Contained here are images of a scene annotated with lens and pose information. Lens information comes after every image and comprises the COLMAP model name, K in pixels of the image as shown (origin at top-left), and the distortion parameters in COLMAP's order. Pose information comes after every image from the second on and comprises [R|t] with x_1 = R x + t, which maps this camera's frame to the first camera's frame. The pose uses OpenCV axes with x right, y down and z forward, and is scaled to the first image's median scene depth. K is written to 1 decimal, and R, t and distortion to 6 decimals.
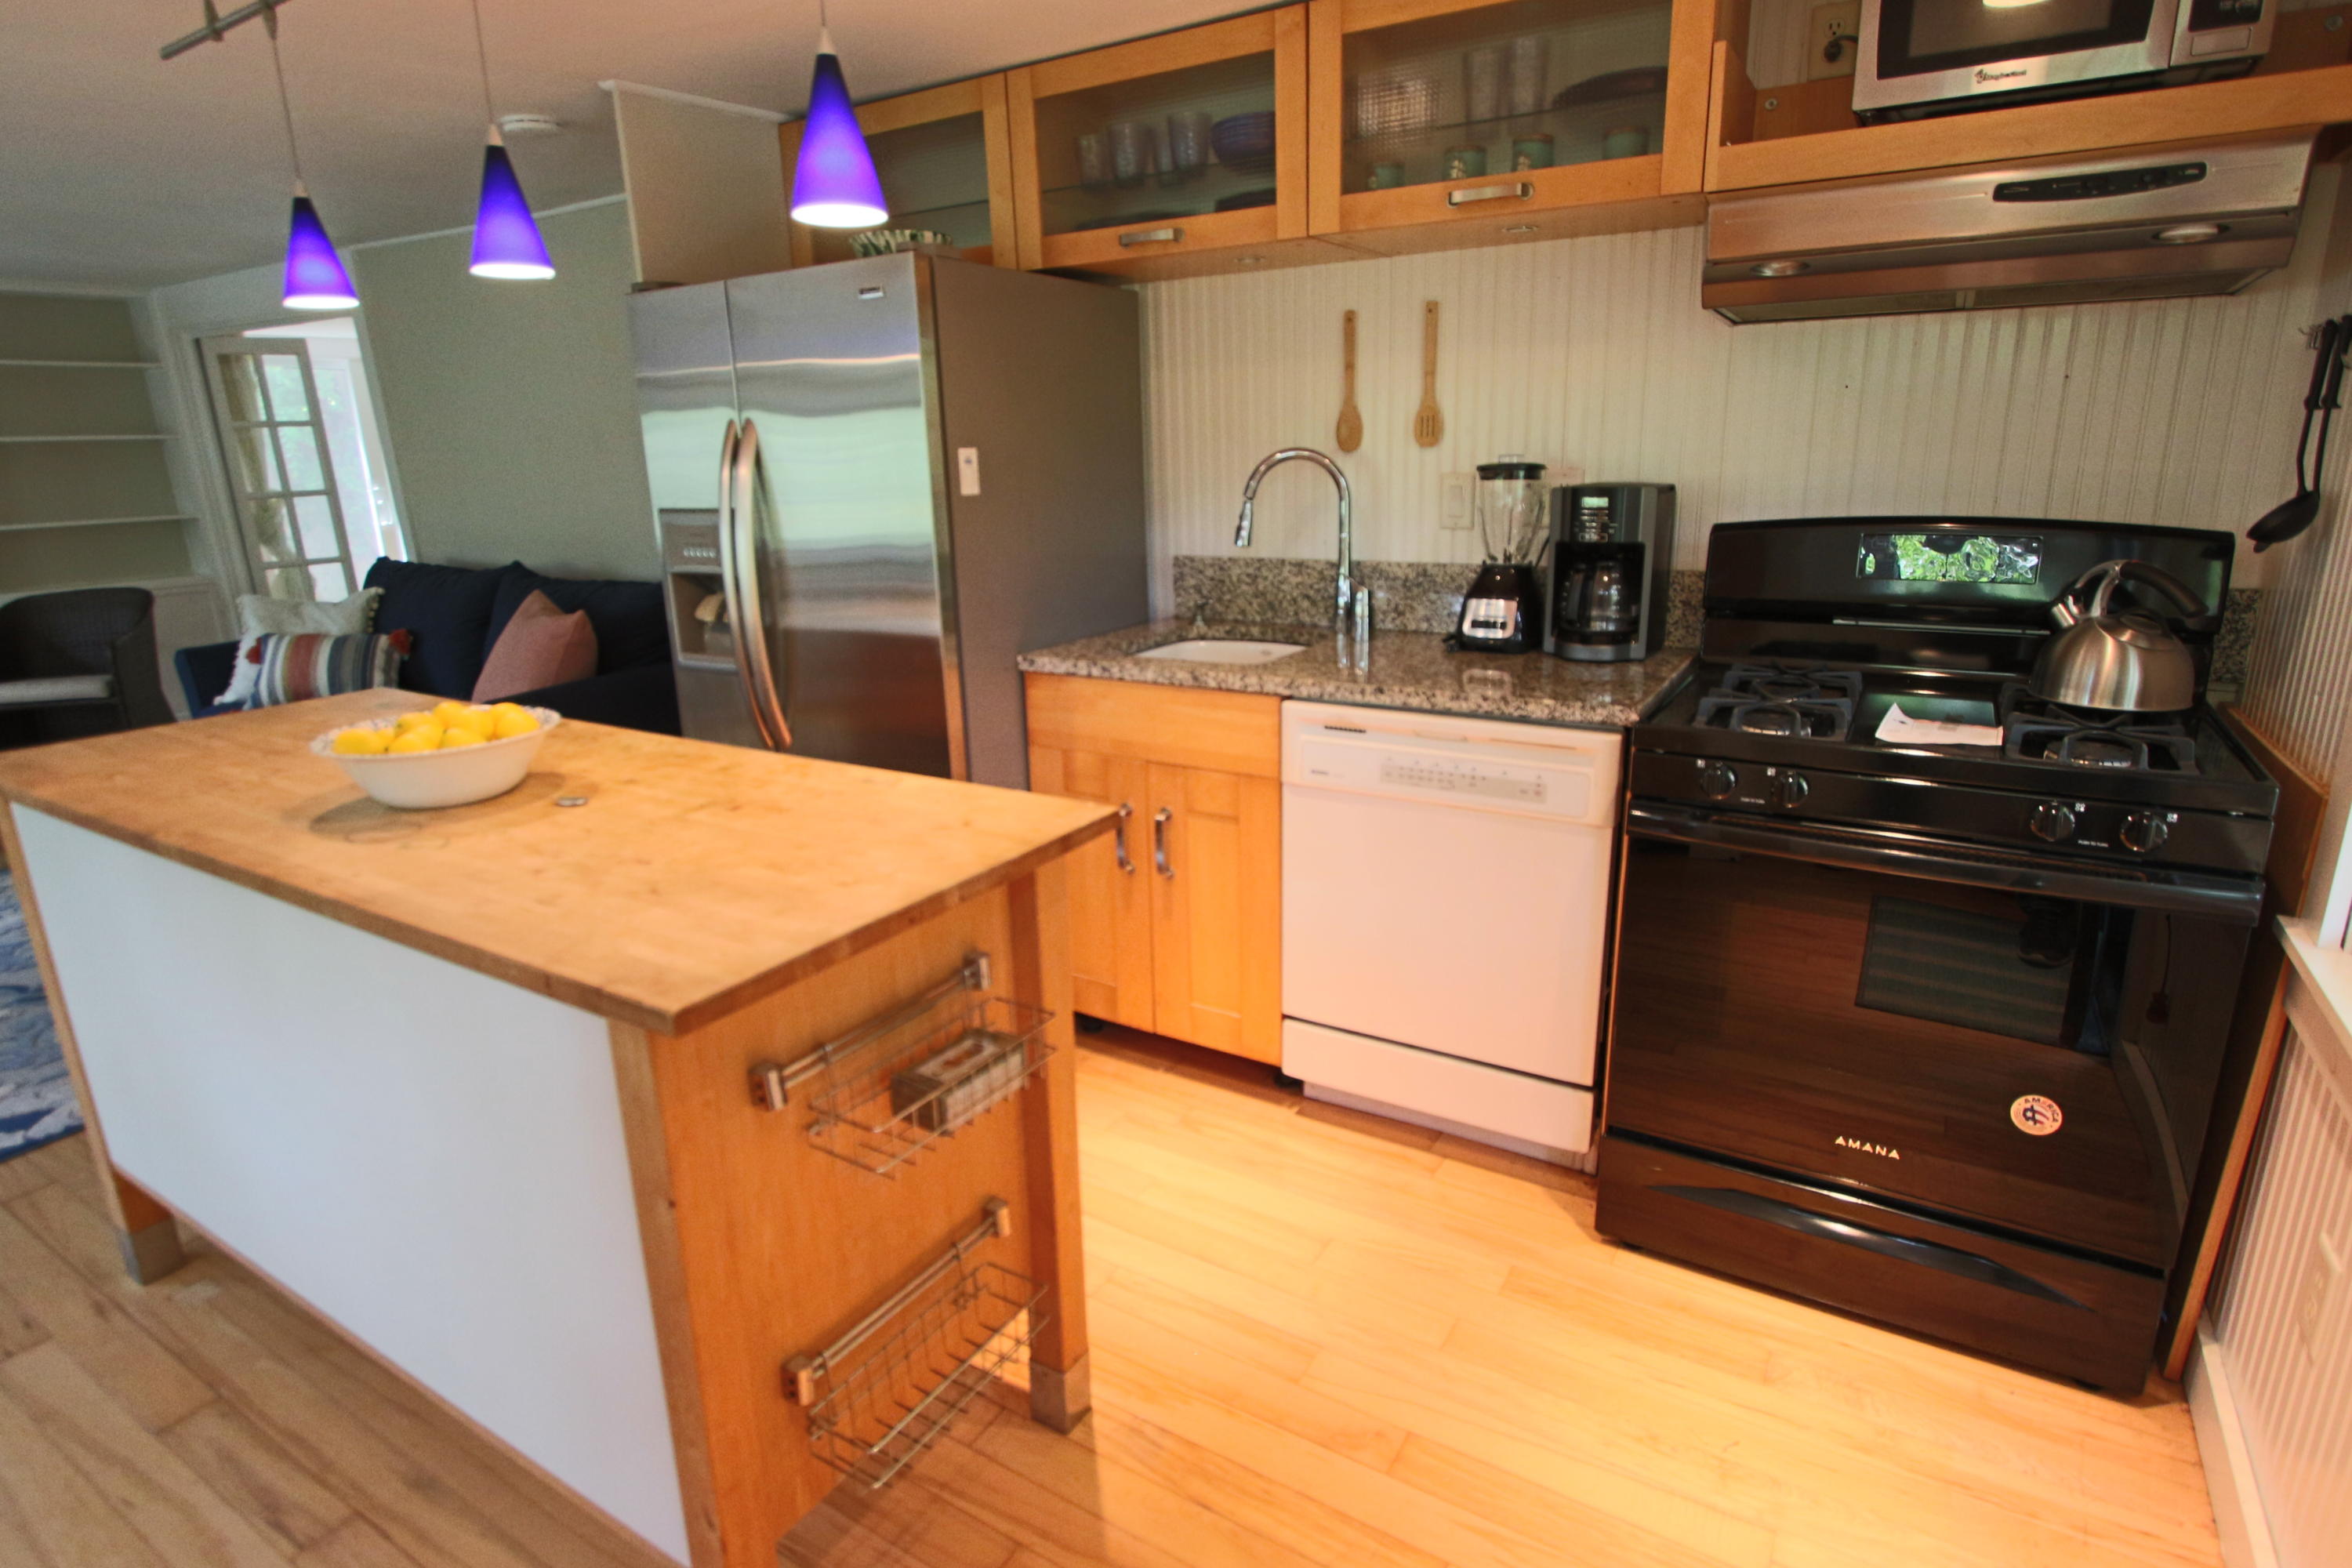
lens RADIAL K [[1213.6, 0, 1174.5], [0, 1213.6, 785.1], [0, 0, 1]] dist [-0.018007, 0.001367]
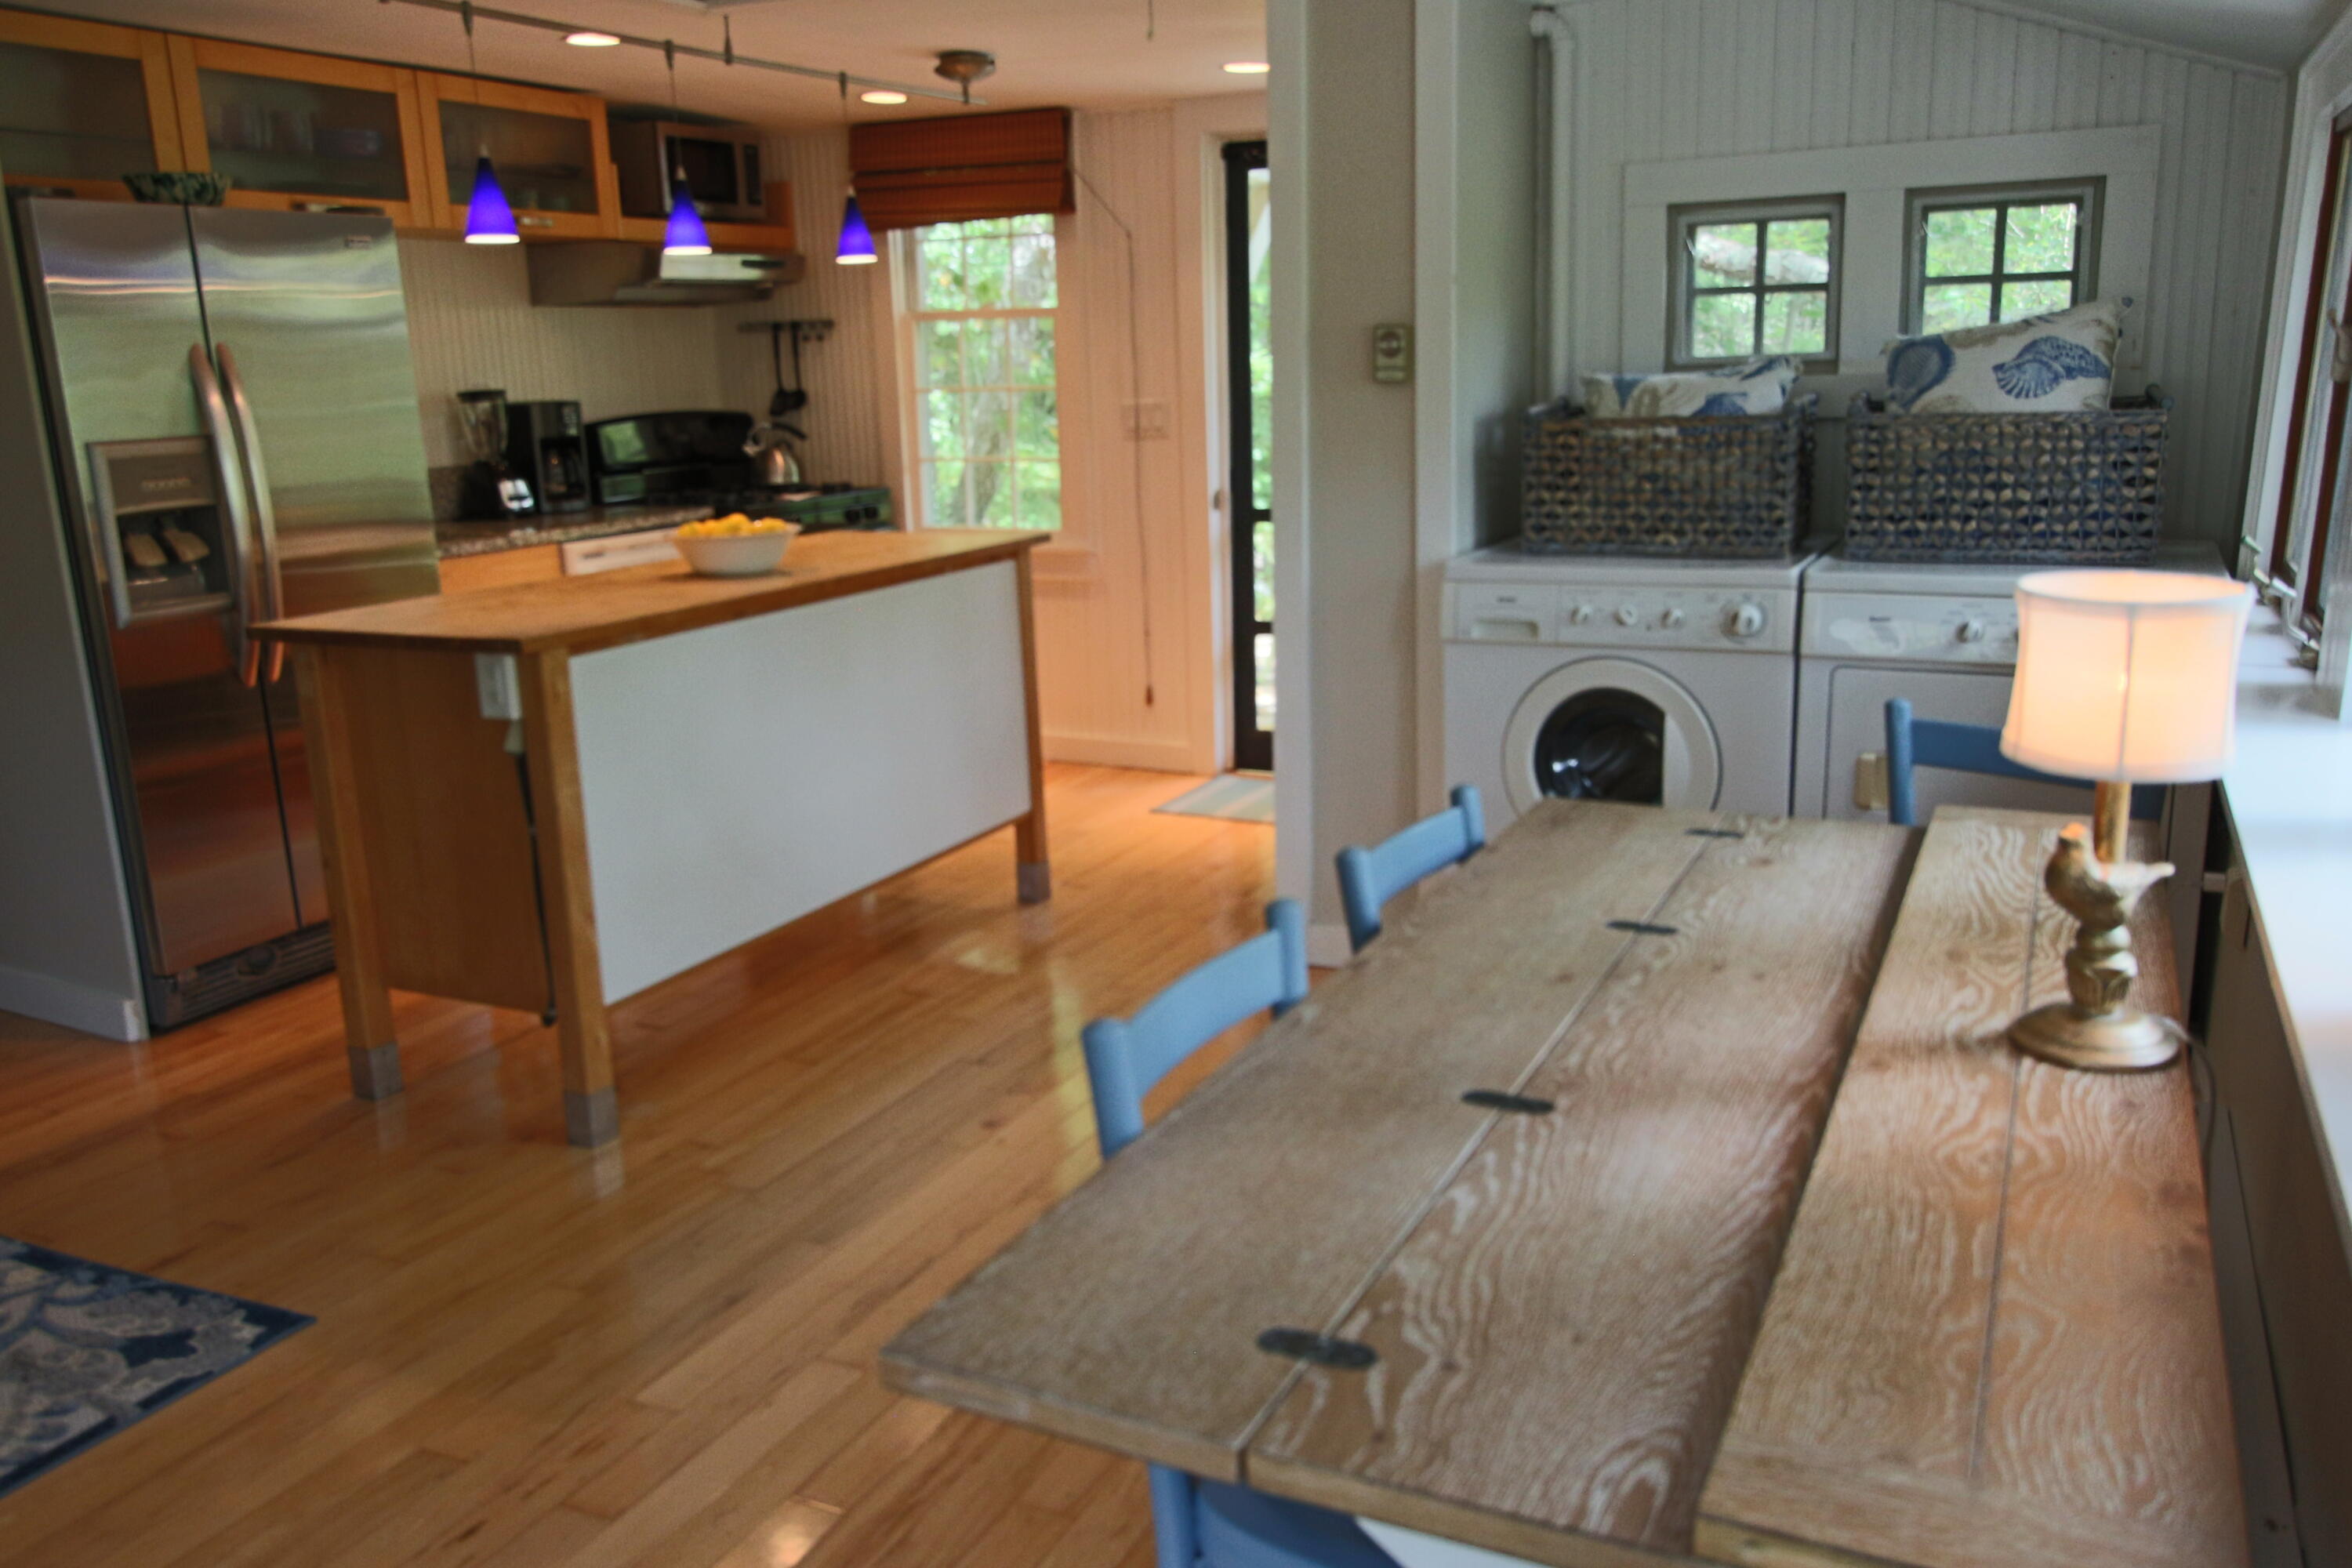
lens RADIAL K [[1831.6, 0, 1177.2], [0, 1831.6, 779.4], [0, 0, 1]] dist [0.002147, 0.003236]
pose [[-0.105185, -0.198798, 0.974380, -2.160868], [0.305782, 0.925879, 0.221912, -0.069881], [-0.946274, 0.321289, -0.036599, 0.463276]]
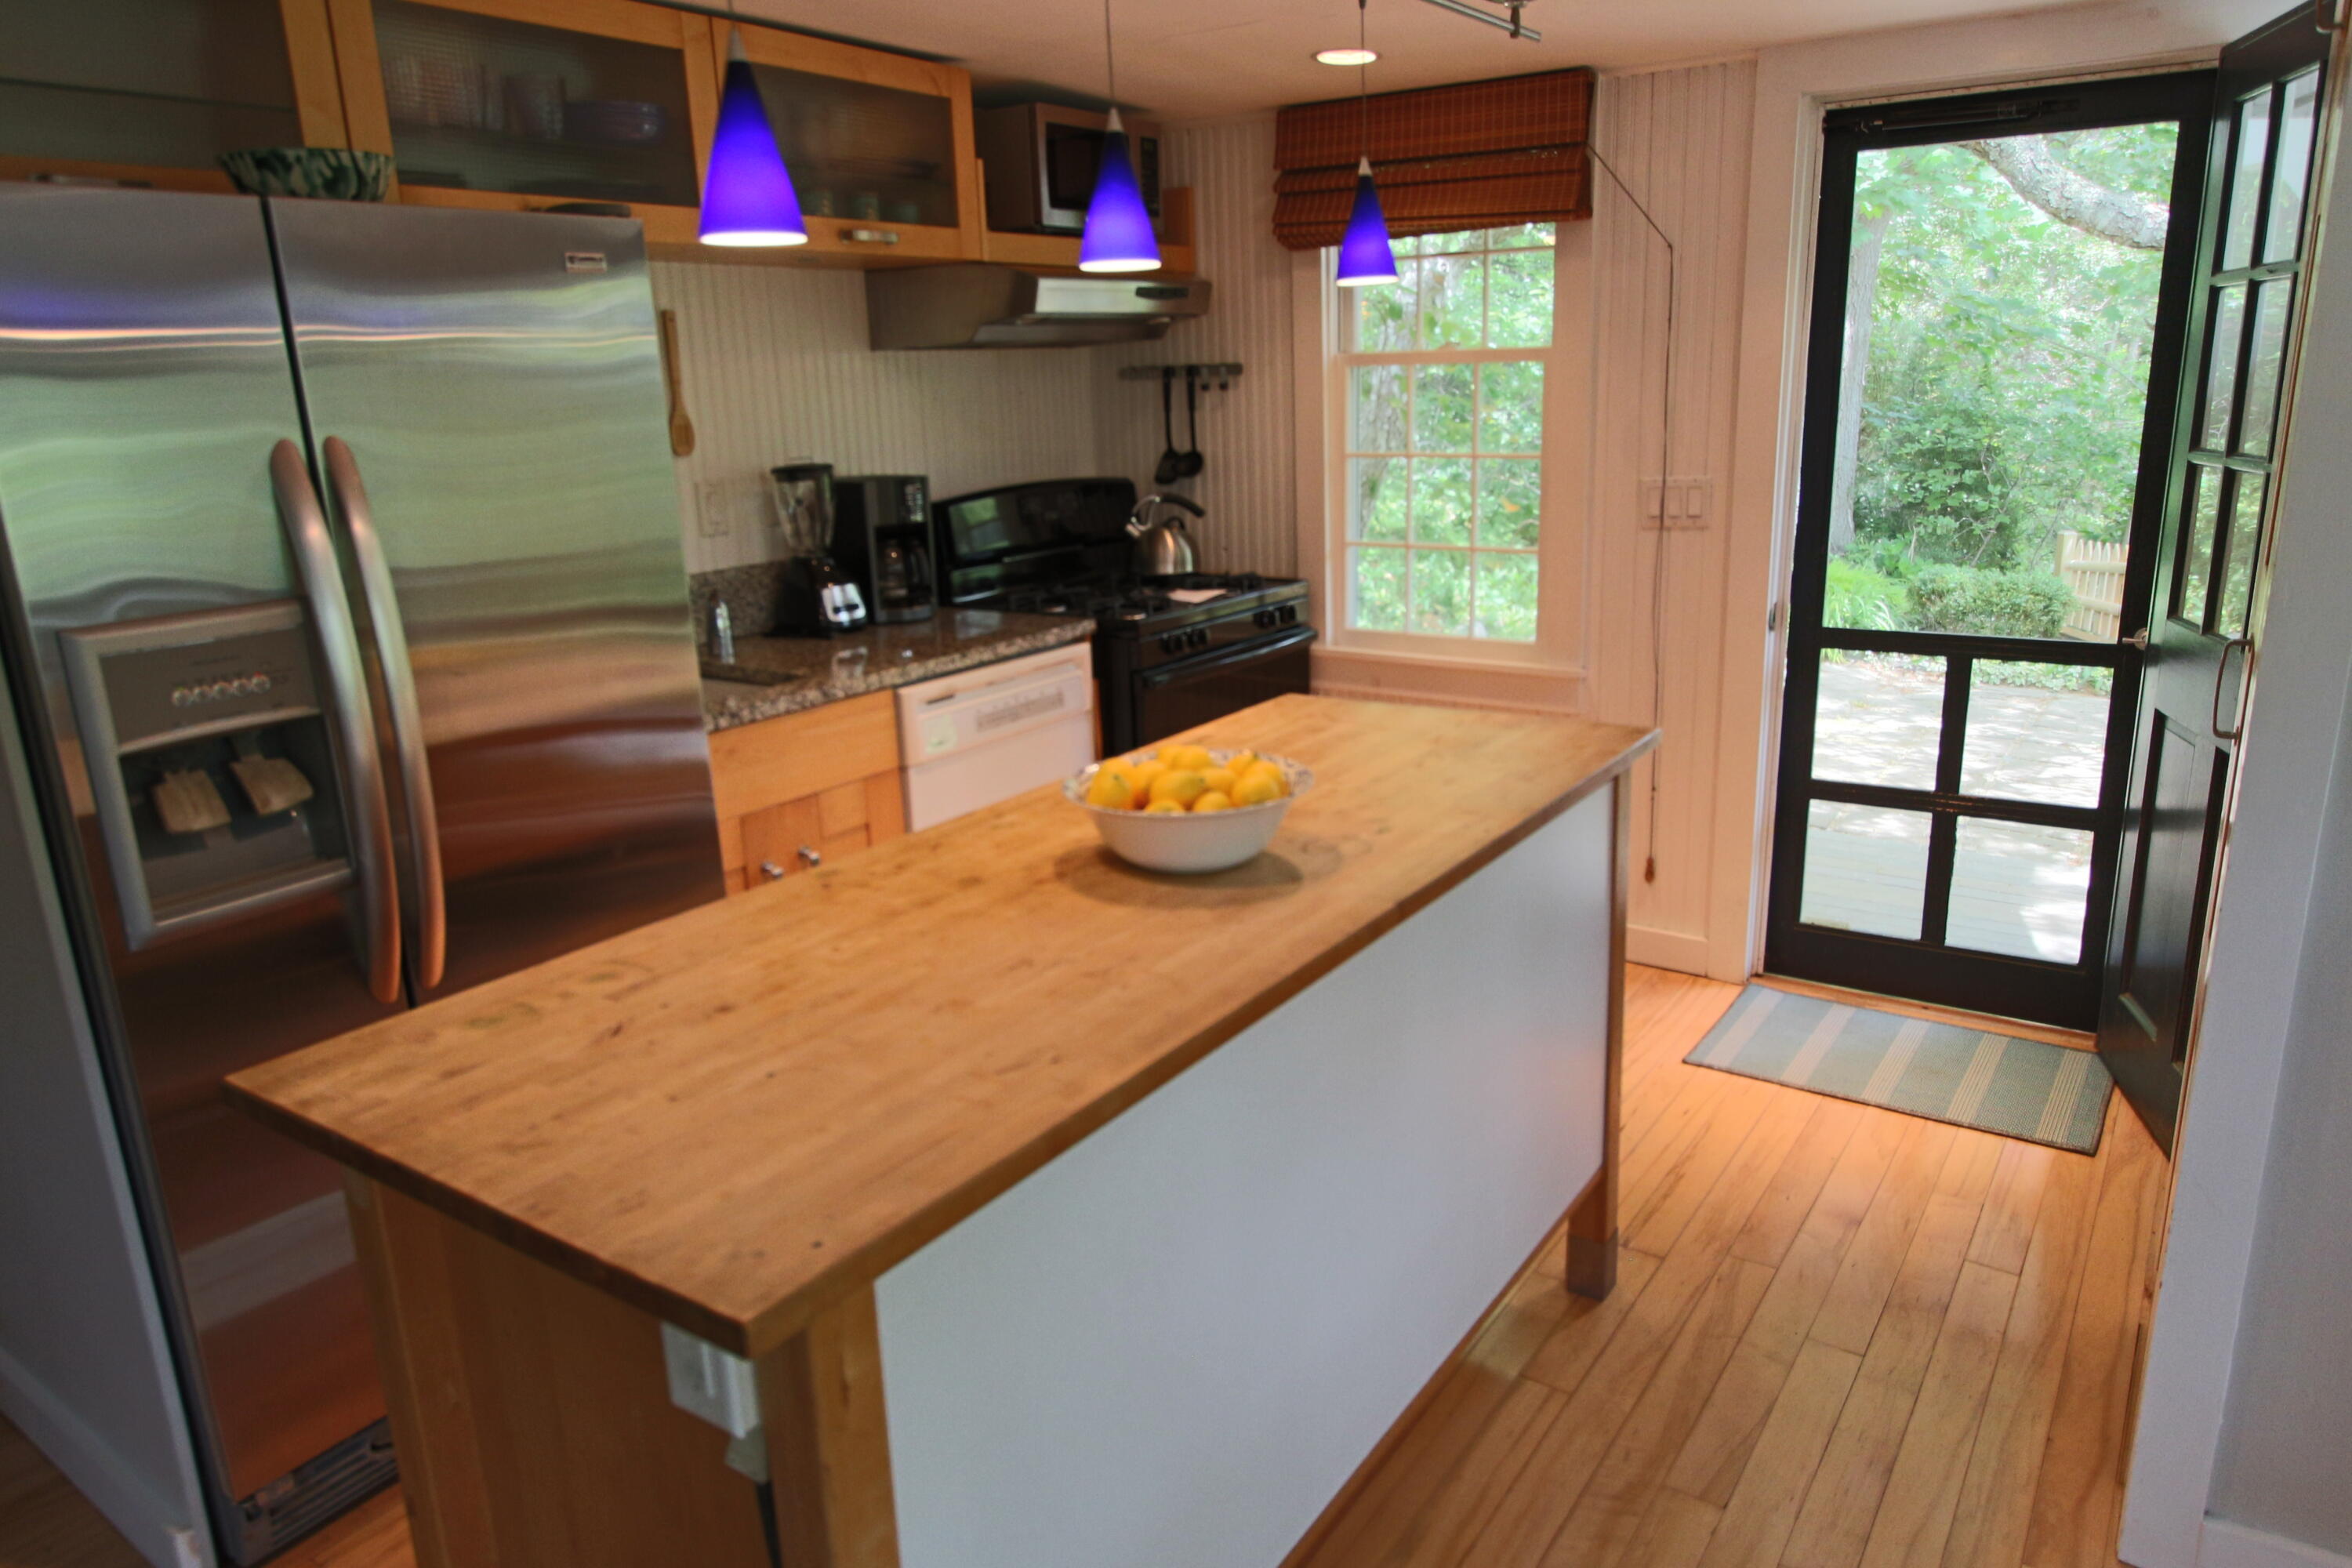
lens RADIAL K [[1535.1, 0, 1184.2], [0, 1535.1, 783.4], [0, 0, 1]] dist [-0.005201, -0.003127]
pose [[0.044222, -0.233470, 0.971358, -1.188922], [0.306079, 0.928717, 0.209287, -0.193028], [-0.950978, 0.288057, 0.112530, 0.629253]]
